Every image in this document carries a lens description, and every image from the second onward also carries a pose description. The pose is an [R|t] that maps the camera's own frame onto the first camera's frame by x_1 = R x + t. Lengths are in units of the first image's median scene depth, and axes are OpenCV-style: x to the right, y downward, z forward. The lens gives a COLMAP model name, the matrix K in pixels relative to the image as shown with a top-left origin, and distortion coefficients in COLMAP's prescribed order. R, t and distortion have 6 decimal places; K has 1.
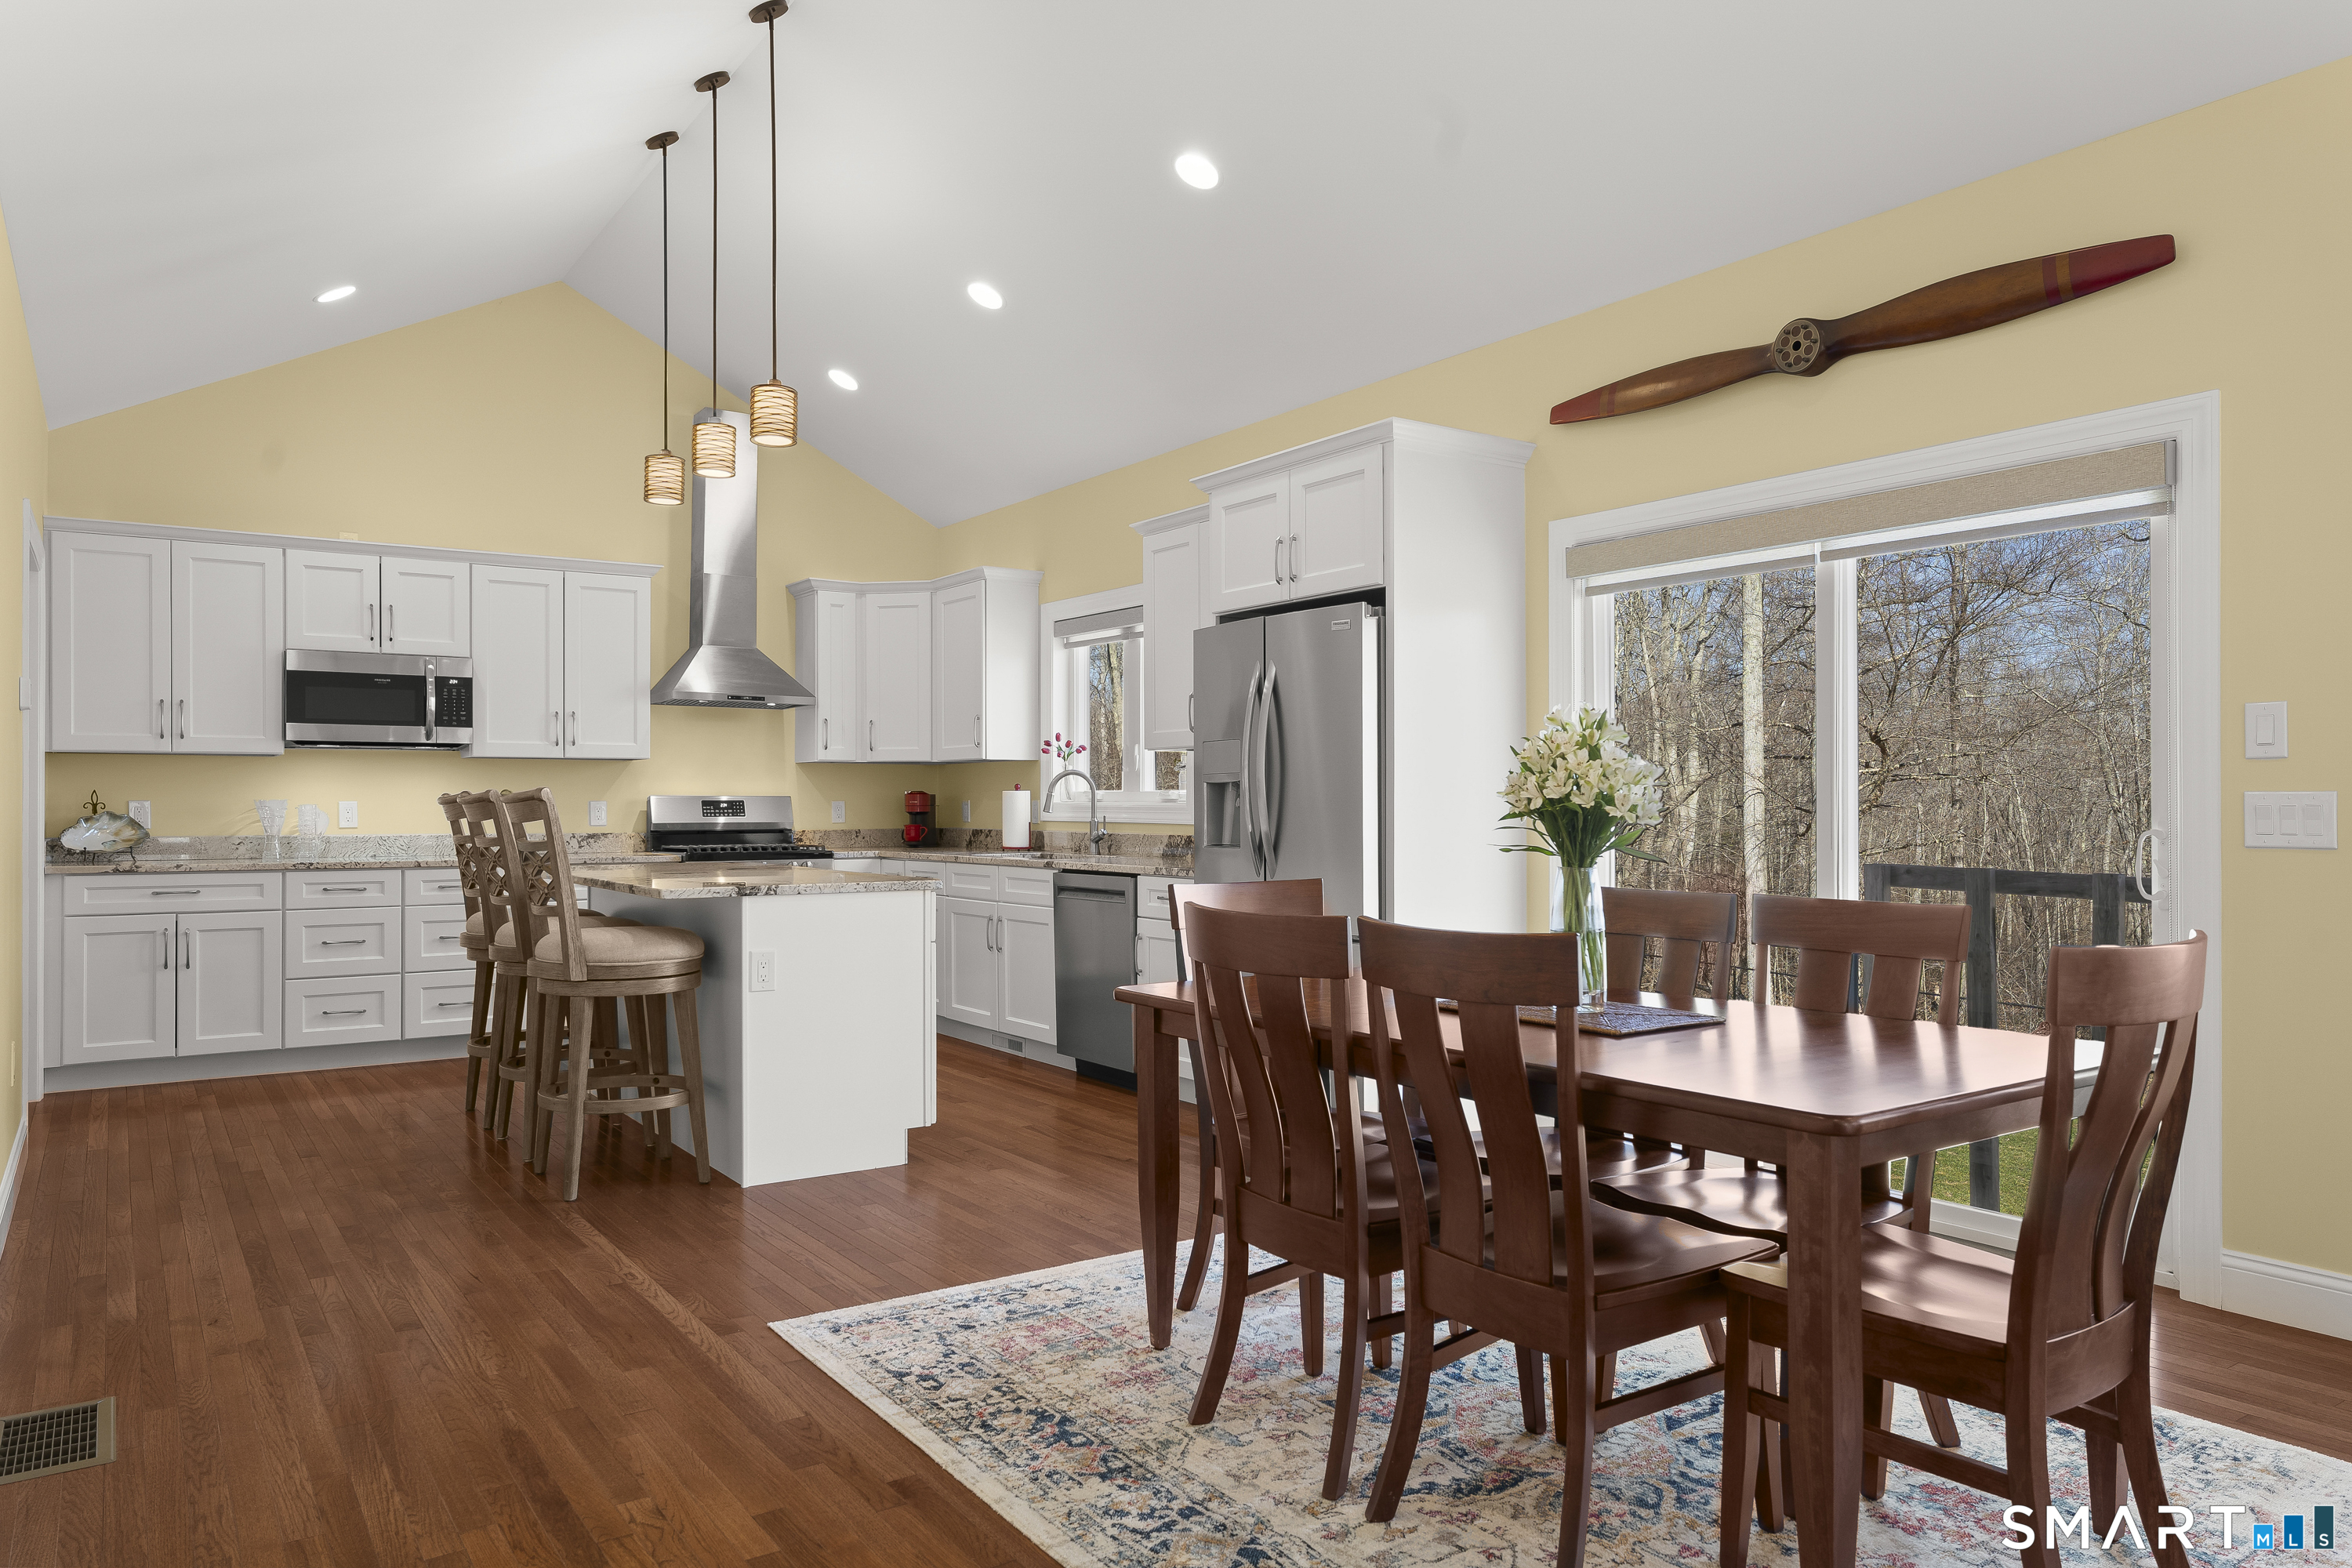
lens RADIAL K [[1534.2, 0, 1151.8], [0, 1534.2, 801.4], [0, 0, 1]] dist [0.010954, 0.003230]
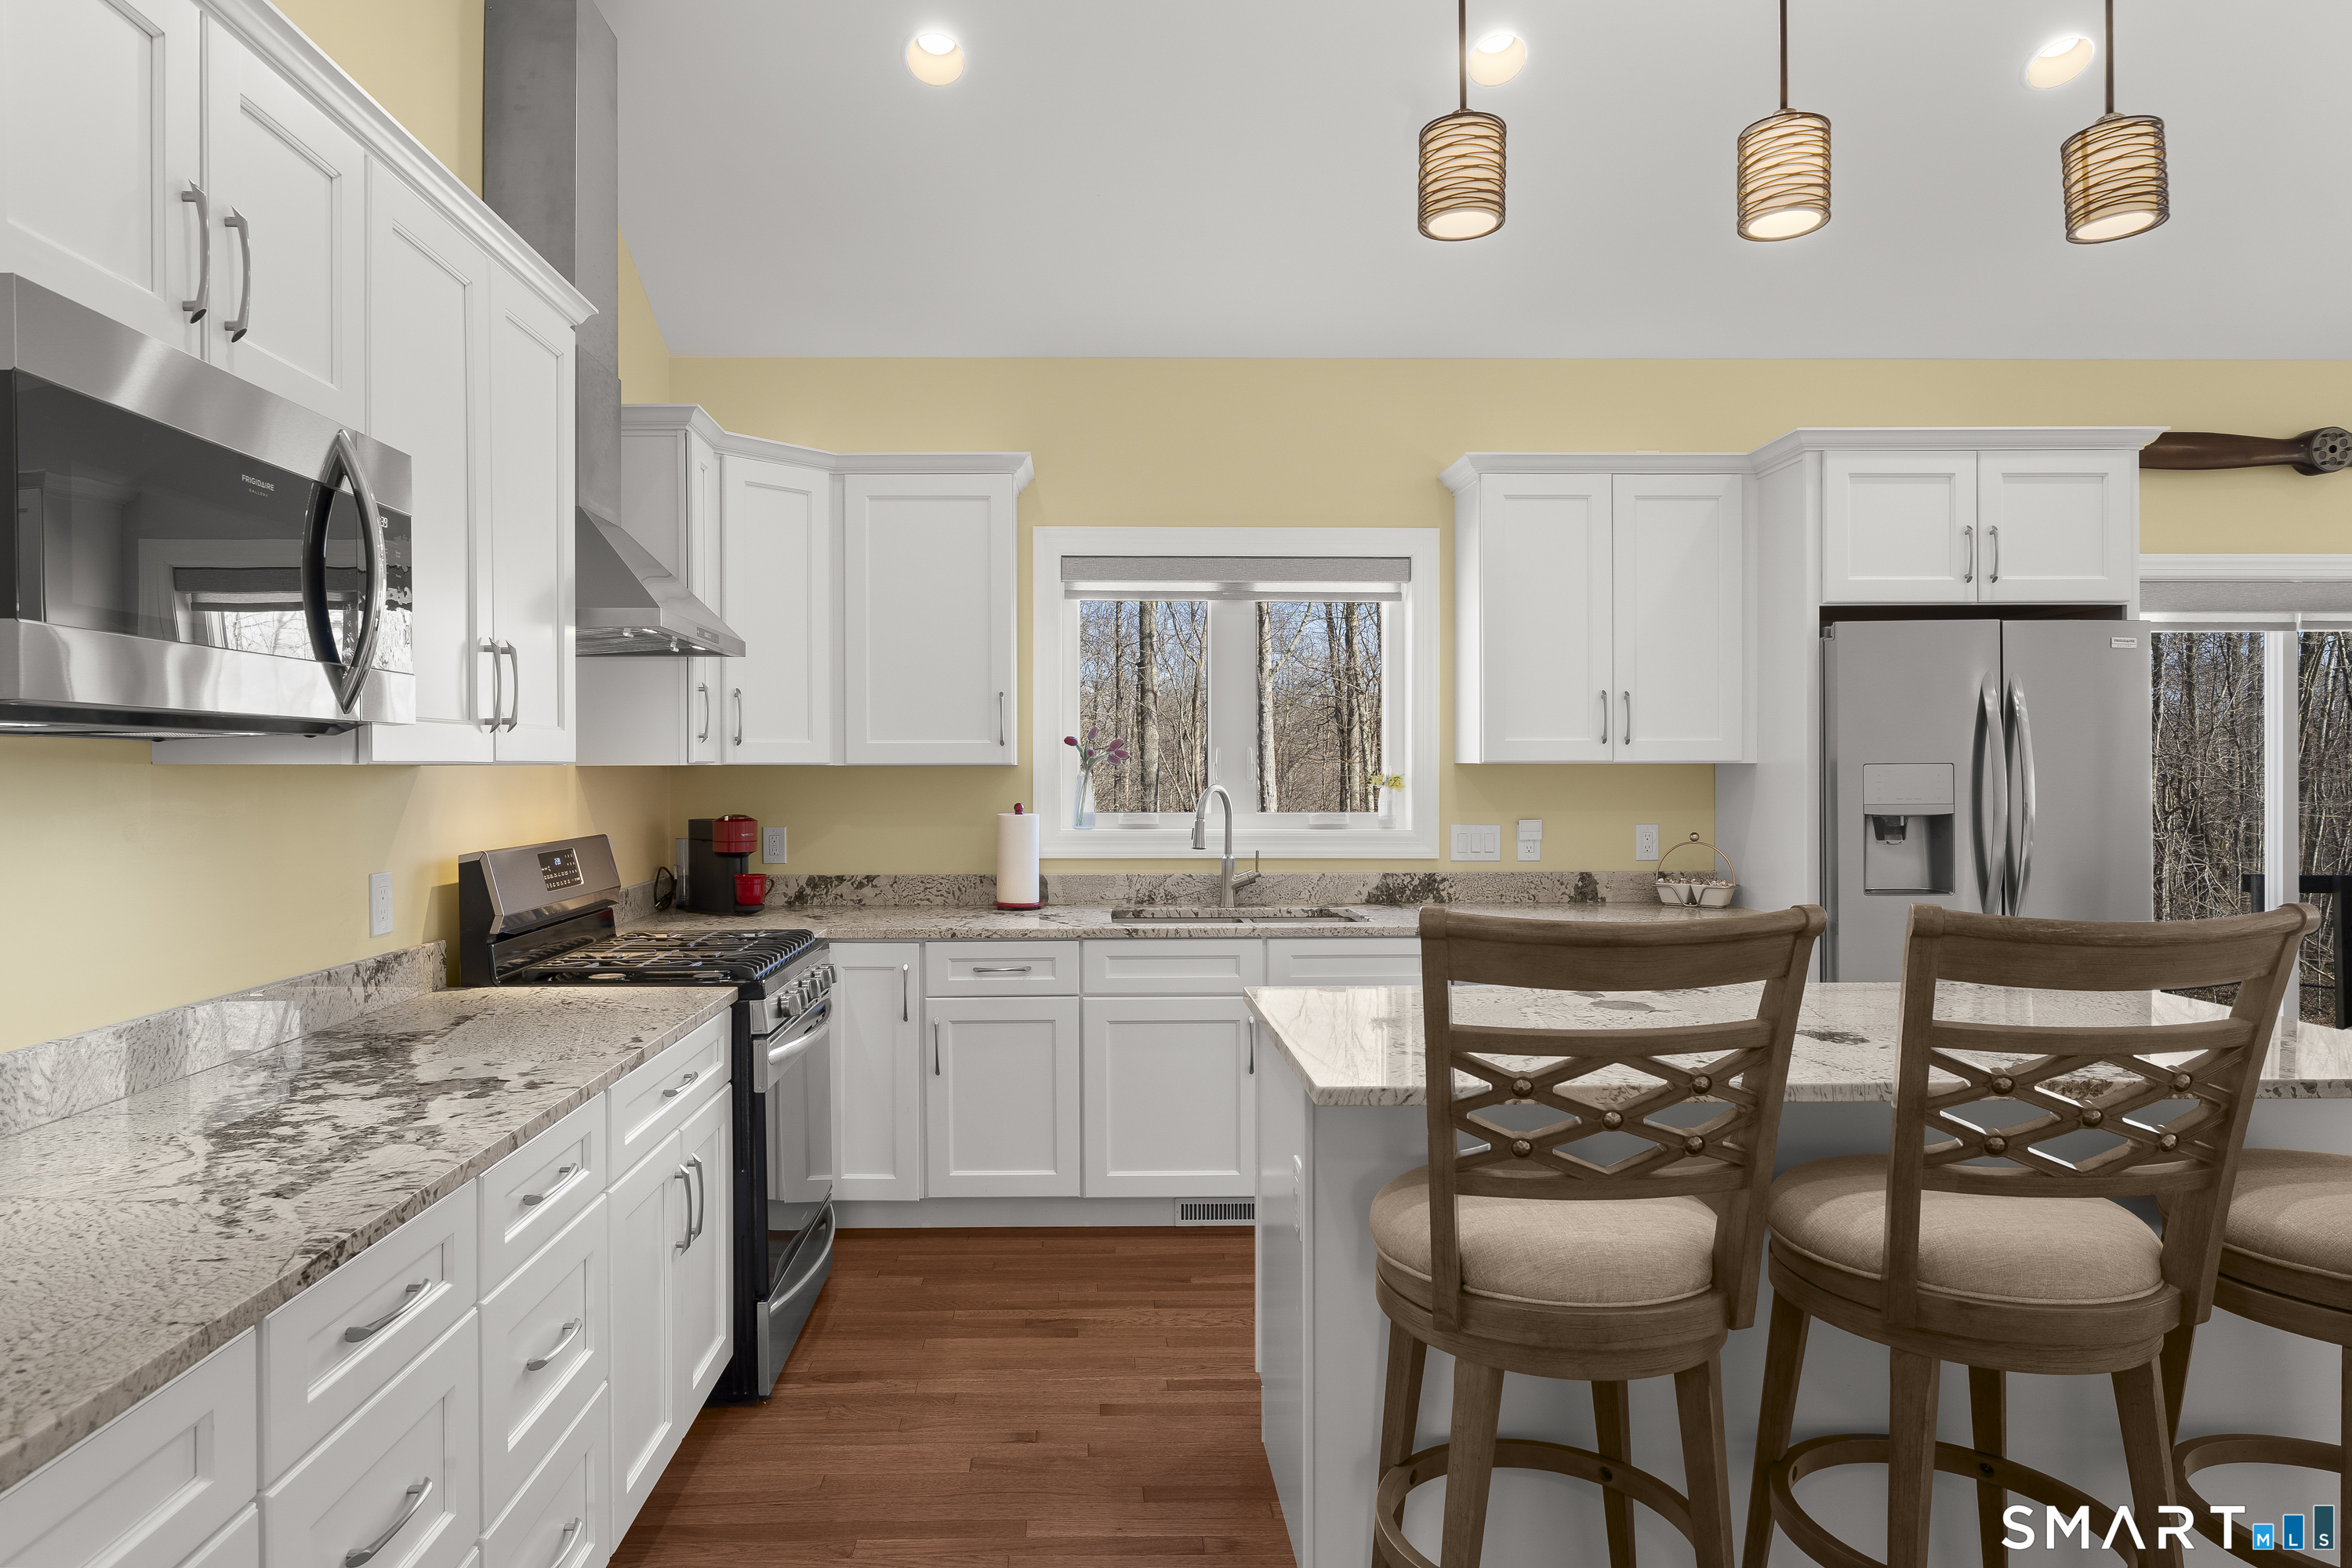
lens RADIAL K [[1367.0, 0, 1106.2], [0, 1367.0, 785.3], [0, 0, 1]] dist [-0.014826, 0.004660]
pose [[0.550298, -0.011598, 0.834888, -0.606805], [0.002422, 0.999921, 0.012294, -0.029320], [-0.834965, -0.004743, 0.550282, 0.735283]]
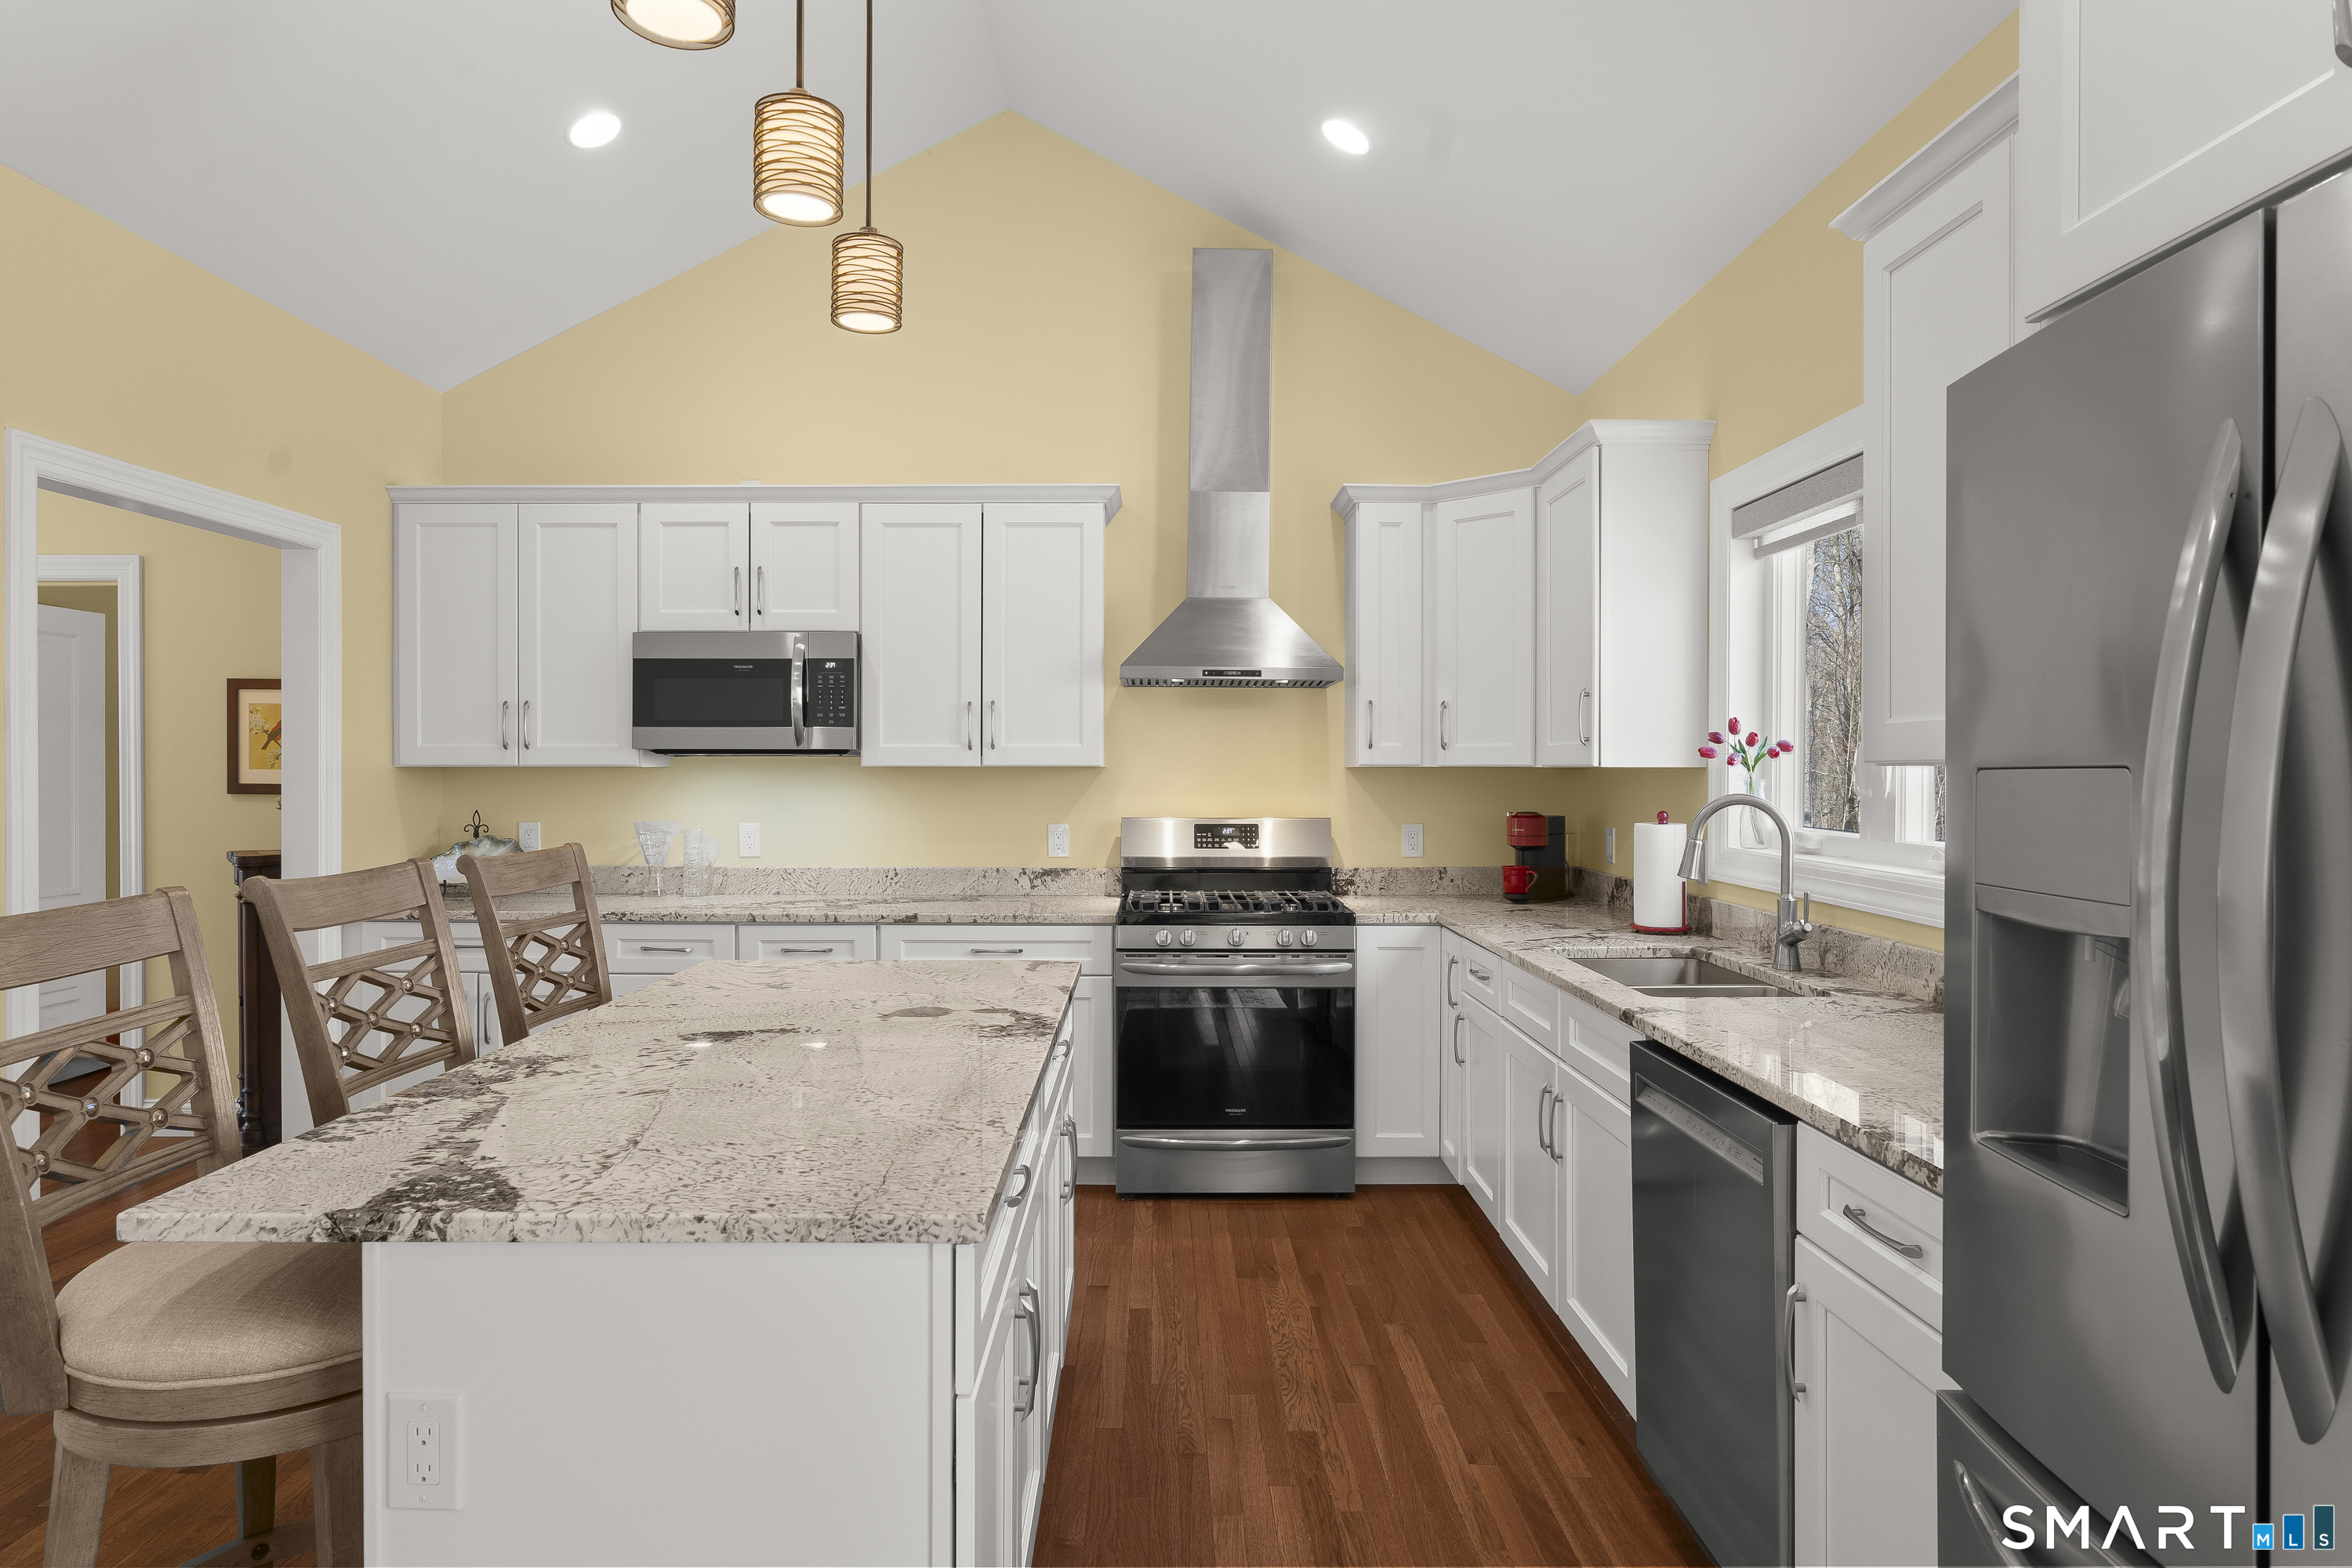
lens RADIAL K [[1367.0, 0, 1150.0], [0, 1367.0, 786.7], [0, 0, 1]] dist [-0.014826, 0.004660]
pose [[0.831894, 0.009441, -0.554854, 0.035040], [-0.003108, 0.999919, 0.012354, -0.028687], [0.554925, -0.008552, 0.831856, 0.549031]]
